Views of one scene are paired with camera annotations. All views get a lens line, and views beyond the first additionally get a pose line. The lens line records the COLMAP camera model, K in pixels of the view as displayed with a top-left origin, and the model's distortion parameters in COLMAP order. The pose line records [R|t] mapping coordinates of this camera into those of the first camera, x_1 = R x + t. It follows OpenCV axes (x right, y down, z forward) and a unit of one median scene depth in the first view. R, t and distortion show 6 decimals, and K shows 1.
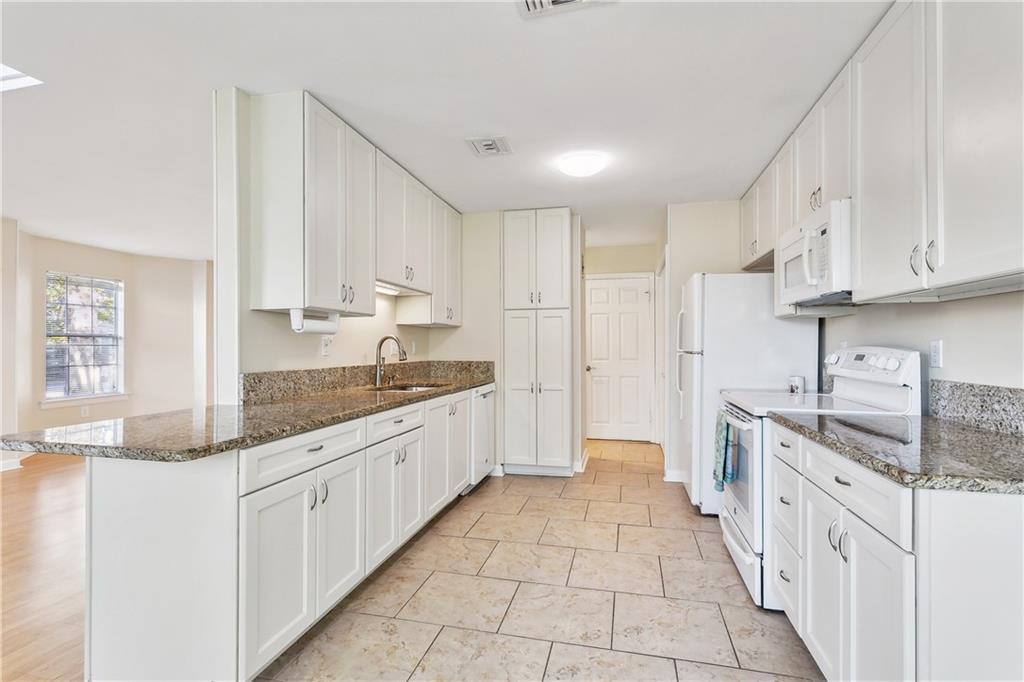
lens RADIAL K [[492.8, 0, 508.6], [0, 492.8, 344.4], [0, 0, 1]] dist [-0.000087, 0.000172]
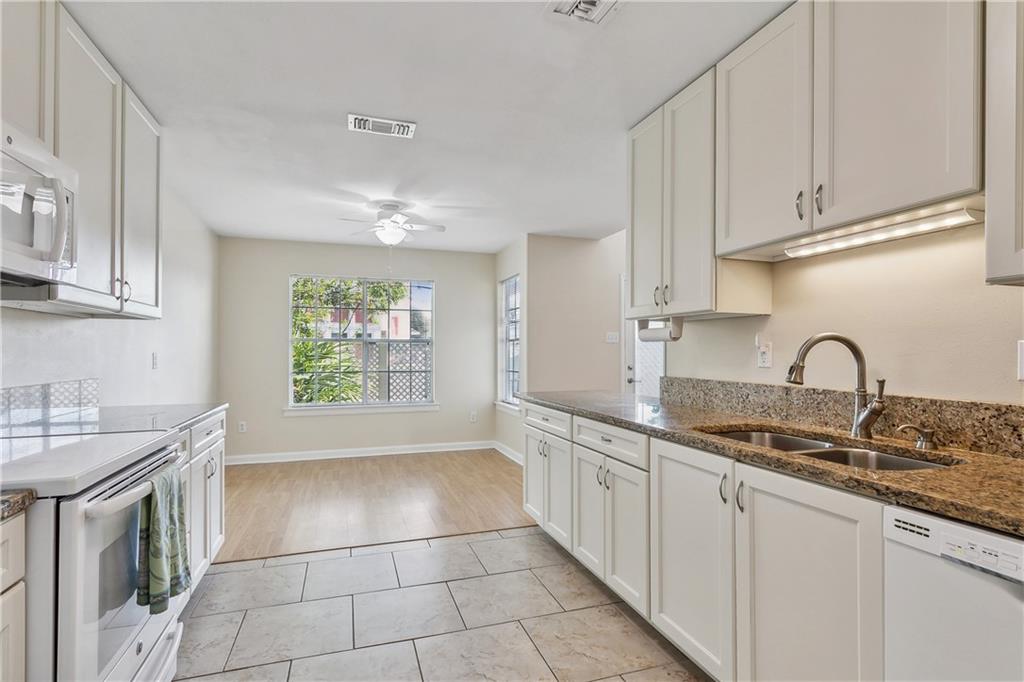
lens RADIAL K [[506.9, 0, 512.6], [0, 506.9, 348.7], [0, 0, 1]] dist [-0.001835, -0.000272]
pose [[-0.847501, -0.004765, -0.530773, 0.397200], [-0.000259, 0.999963, -0.008563, 0.001982], [0.530794, -0.007120, -0.847471, 1.671421]]
